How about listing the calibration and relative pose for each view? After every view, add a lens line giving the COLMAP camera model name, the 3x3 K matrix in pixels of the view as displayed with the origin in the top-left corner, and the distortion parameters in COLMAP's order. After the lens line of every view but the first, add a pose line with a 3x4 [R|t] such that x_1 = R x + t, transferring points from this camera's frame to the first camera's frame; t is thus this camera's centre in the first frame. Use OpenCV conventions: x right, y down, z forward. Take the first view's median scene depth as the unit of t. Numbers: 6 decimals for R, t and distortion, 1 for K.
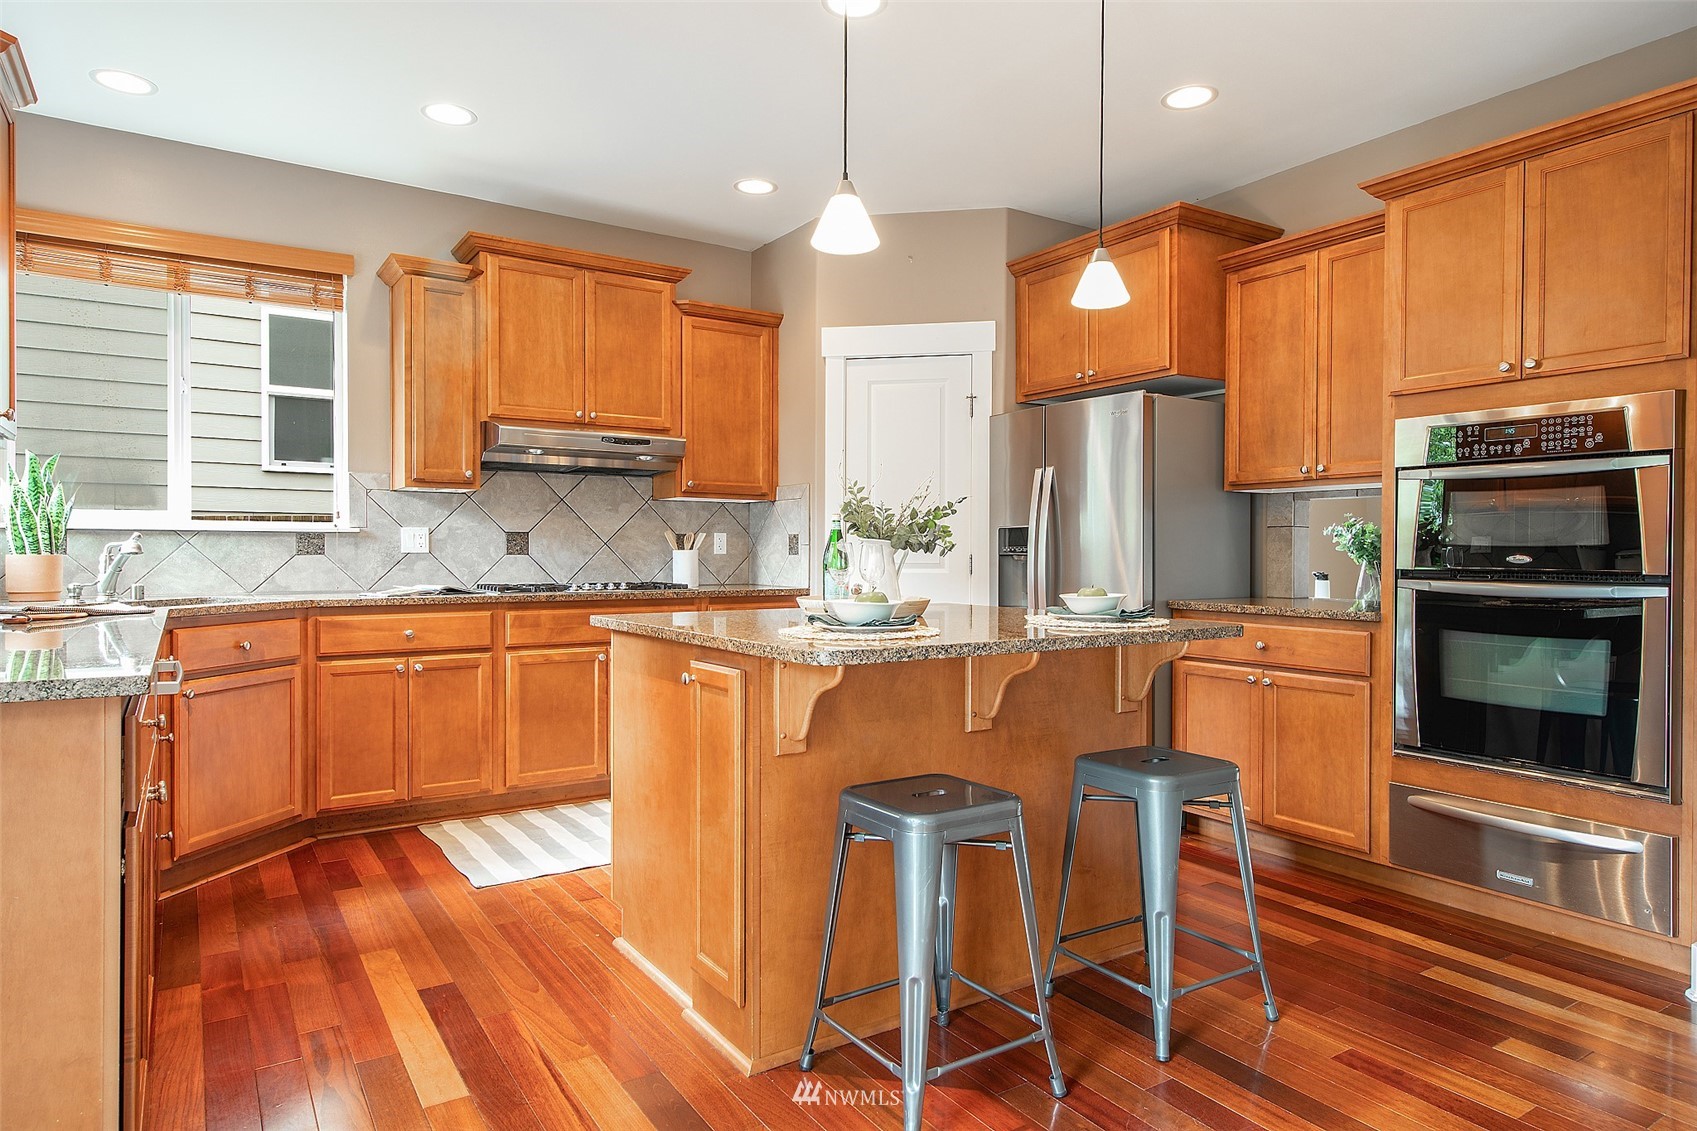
lens RADIAL K [[1012.4, 0, 861.6], [0, 1012.4, 559.1], [0, 0, 1]] dist [0.020763, -0.001714]
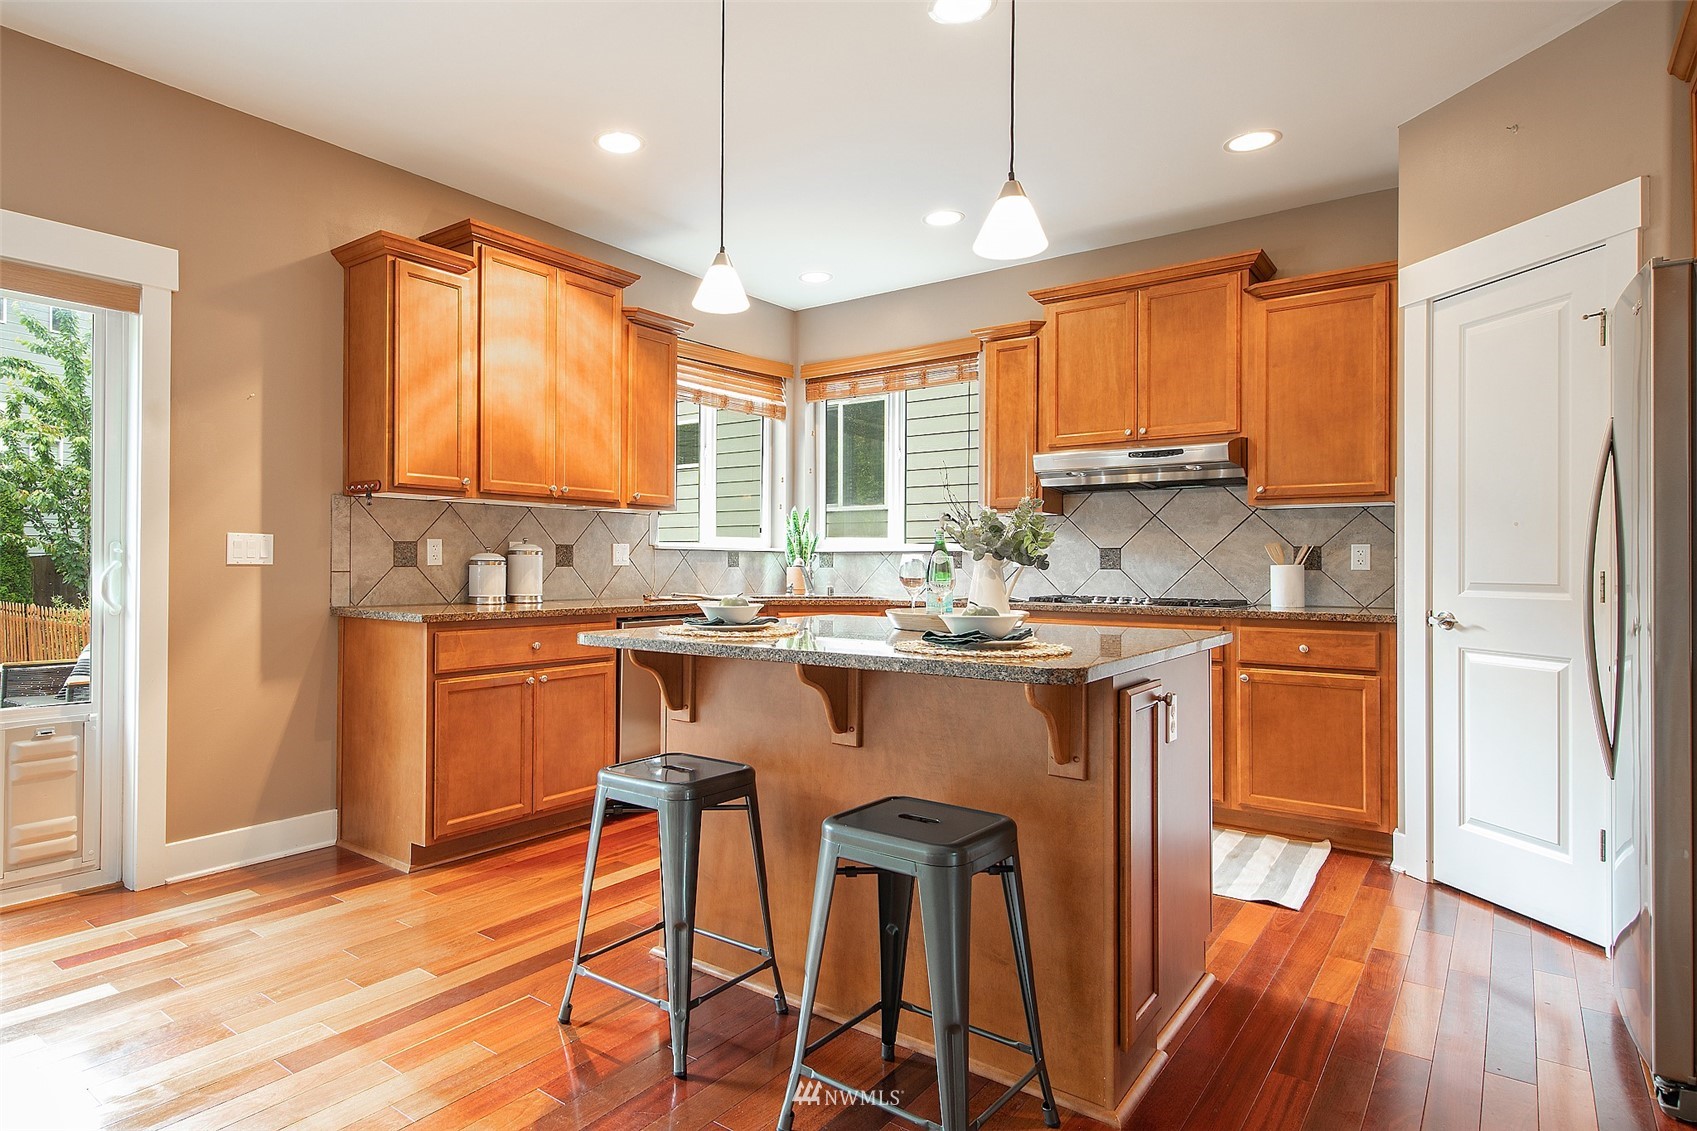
lens RADIAL K [[945.8, 0, 737.3], [0, 945.8, 559.7], [0, 0, 1]] dist [0.029781, -0.011268]
pose [[0.293724, -0.006509, -0.955868, 0.575601], [-0.011344, 0.999883, -0.010295, 0.000370], [0.955823, 0.013867, 0.293615, 0.376157]]
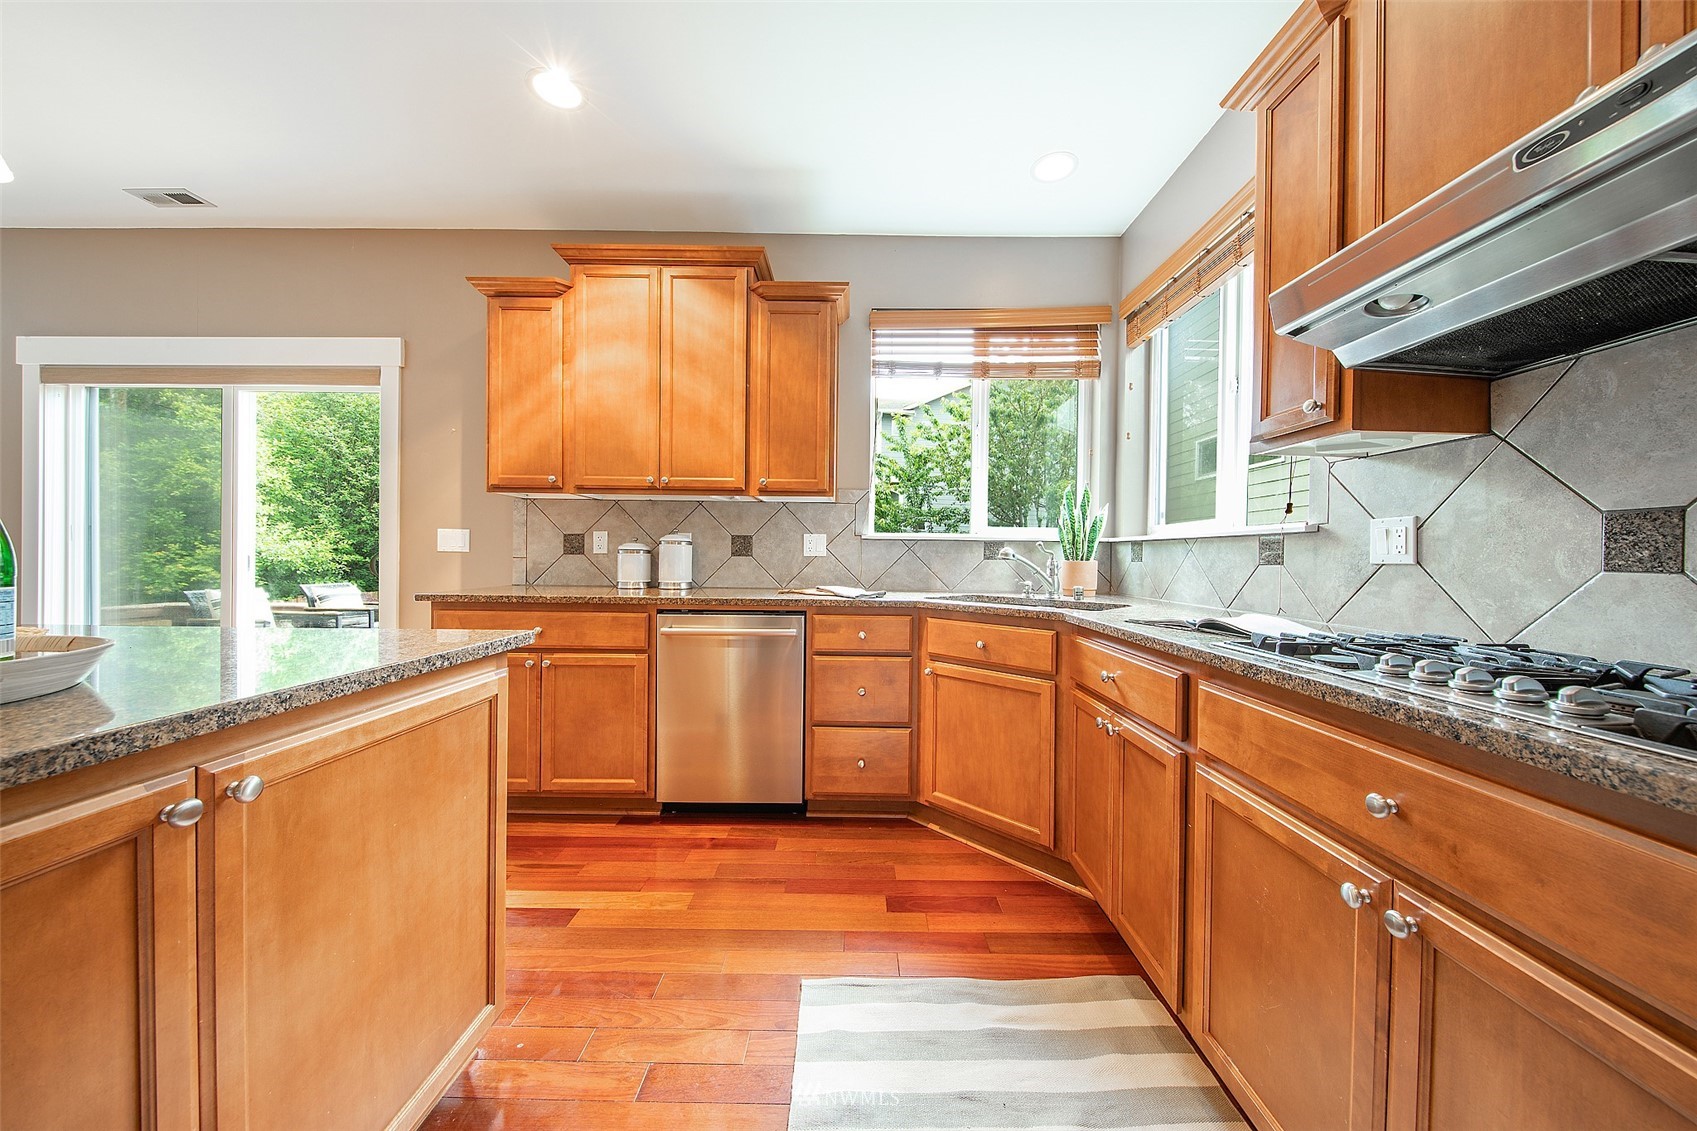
lens RADIAL K [[578.9, 0, 856.5], [0, 578.9, 559.7], [0, 0, 1]] dist [0.007767, -0.000038]
pose [[-0.553918, -0.003538, -0.832564, -0.021649], [-0.020533, 0.999745, 0.009413, -0.005975], [0.832318, 0.022309, -0.553849, 1.011719]]
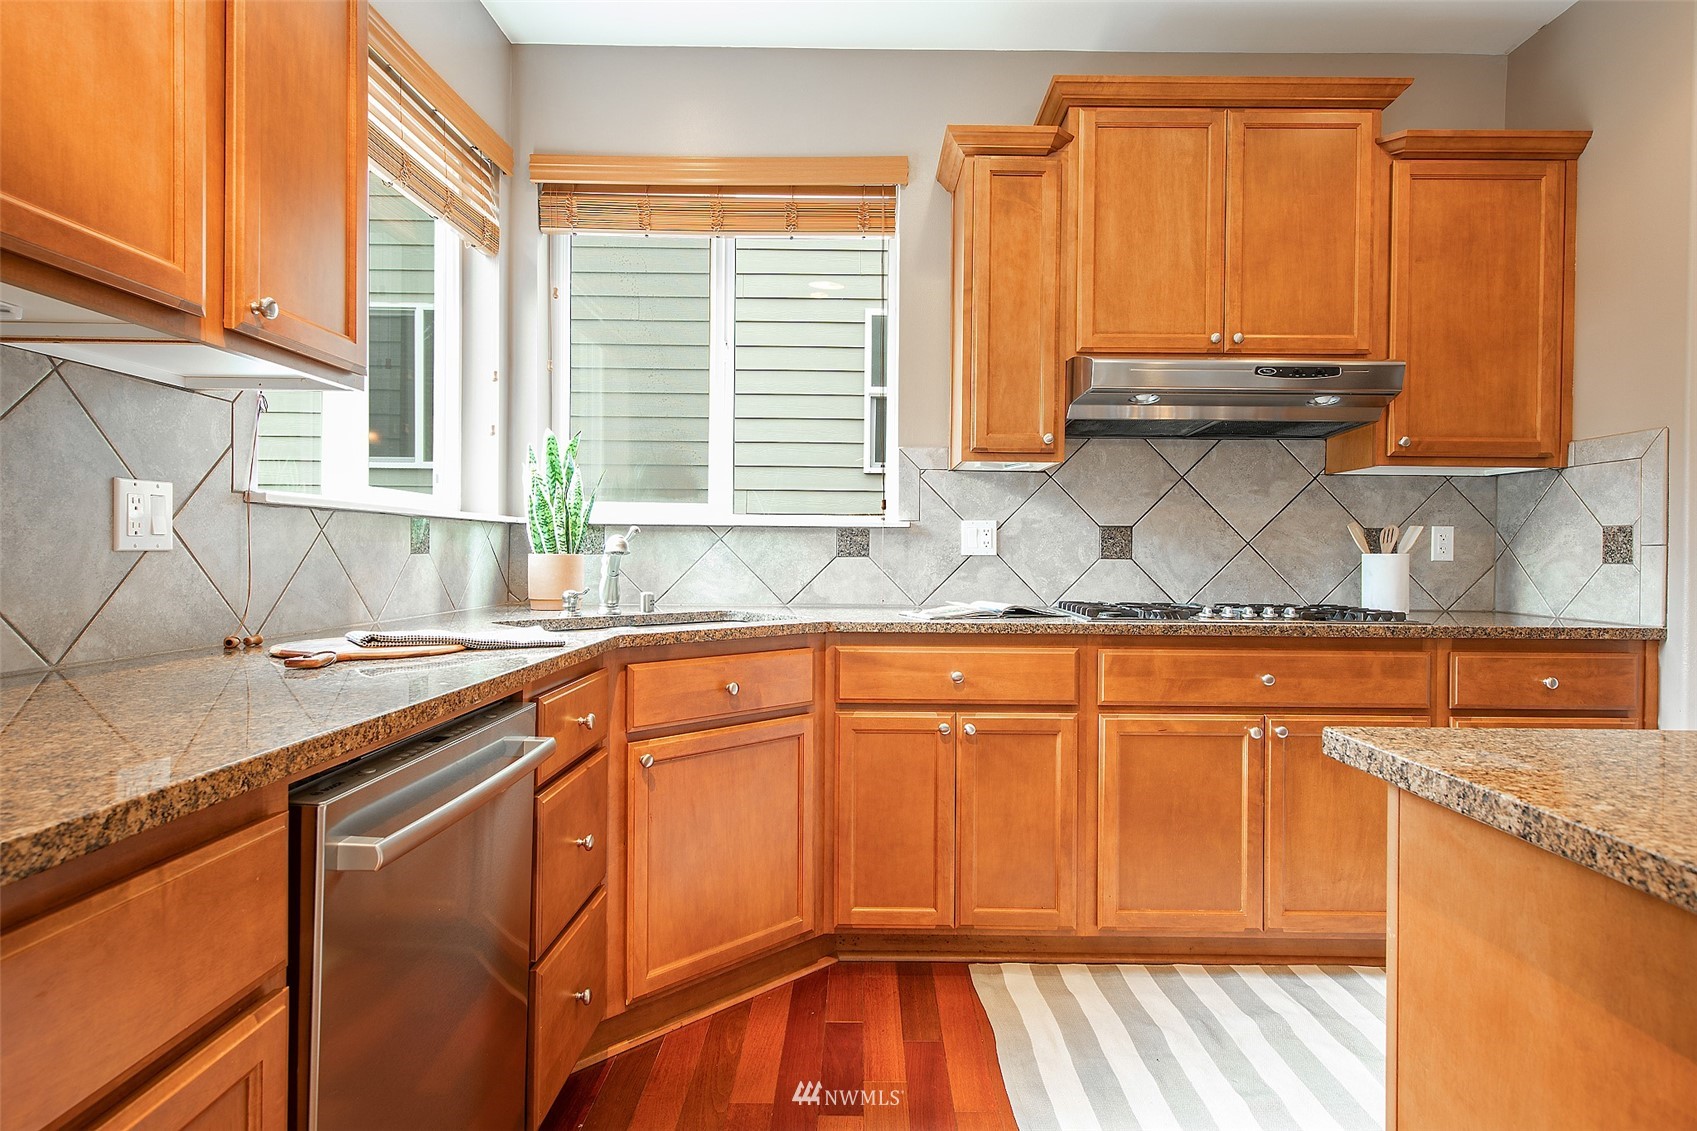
lens RADIAL K [[926.4, 0, 863.3], [0, 926.4, 558.5], [0, 0, 1]] dist [0.012195, 0.000710]
pose [[0.833159, 0.008356, -0.552970, -0.153736], [-0.010998, 0.999938, -0.001462, -0.002144], [0.552924, 0.007299, 0.833200, 0.436222]]
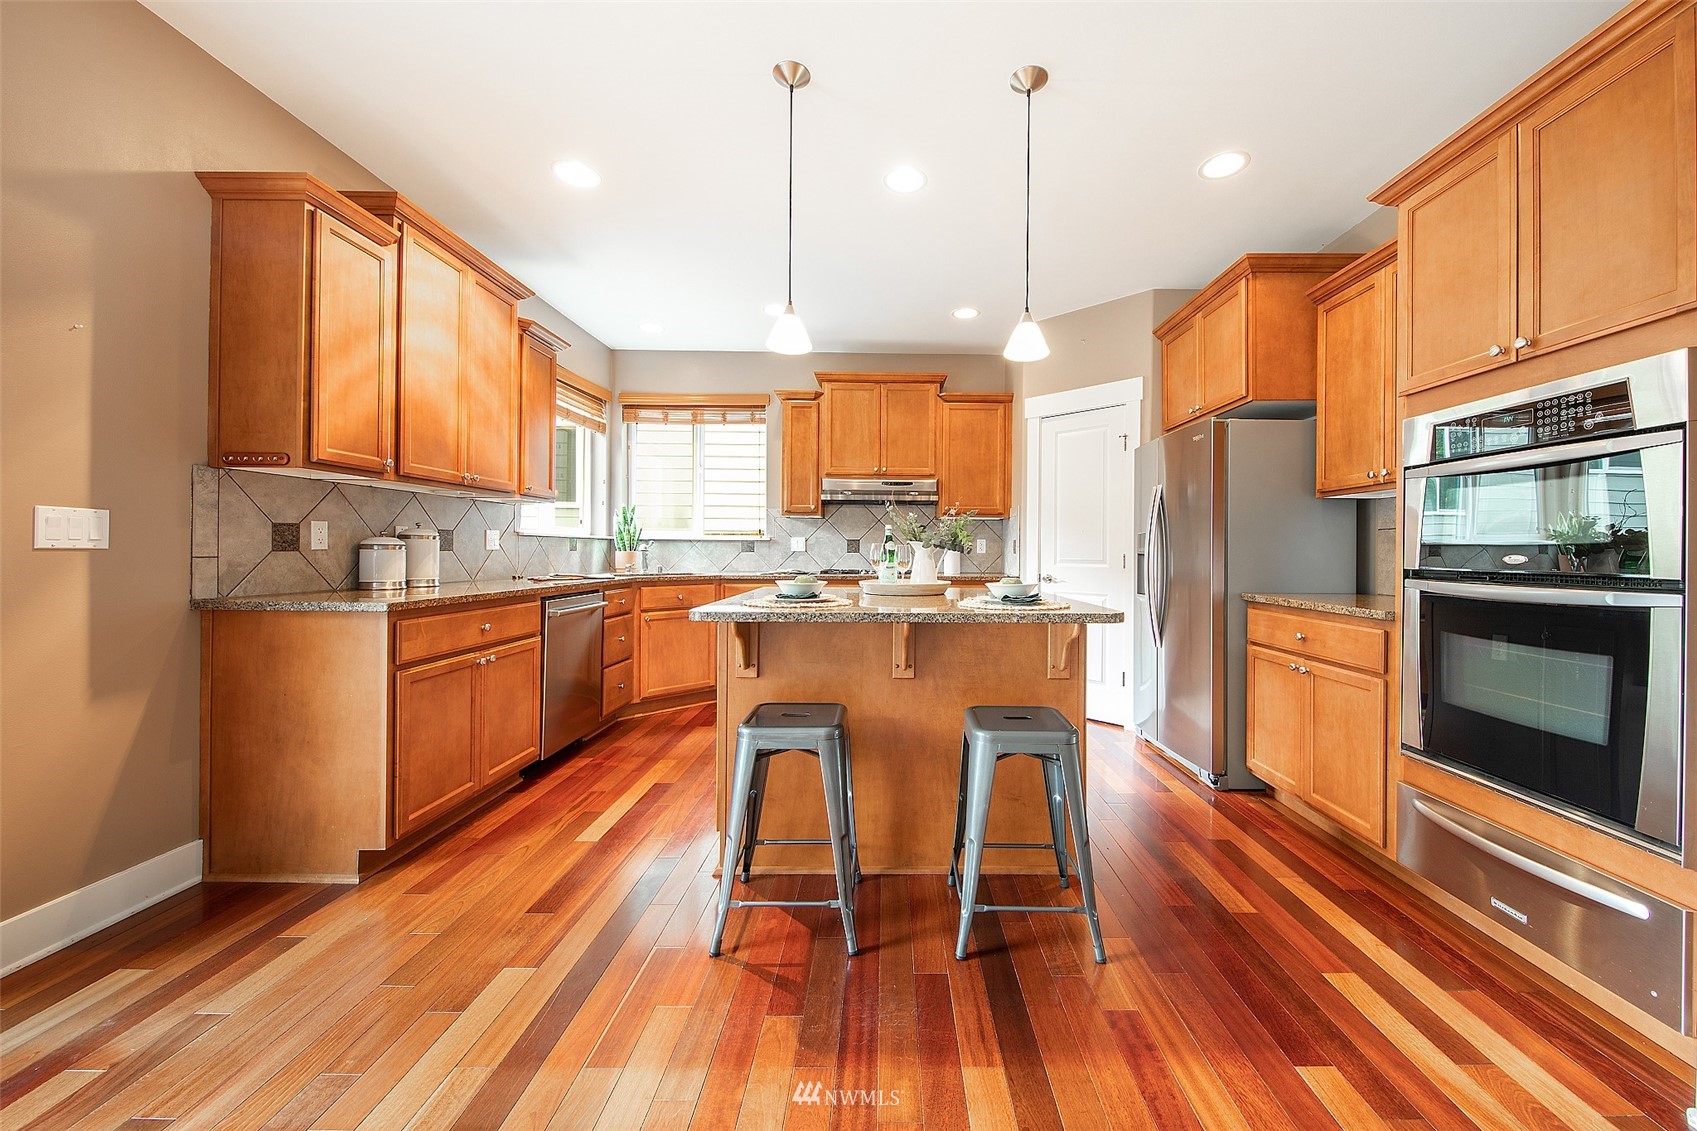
lens RADIAL K [[623.9, 0, 893.6], [0, 623.9, 549.8], [0, 0, 1]] dist [0.013532, -0.006686]
pose [[0.839758, 0.001407, -0.542960, 0.339827], [-0.008401, 0.999911, -0.010402, 0.001386], [0.542897, 0.013296, 0.839694, 0.162674]]
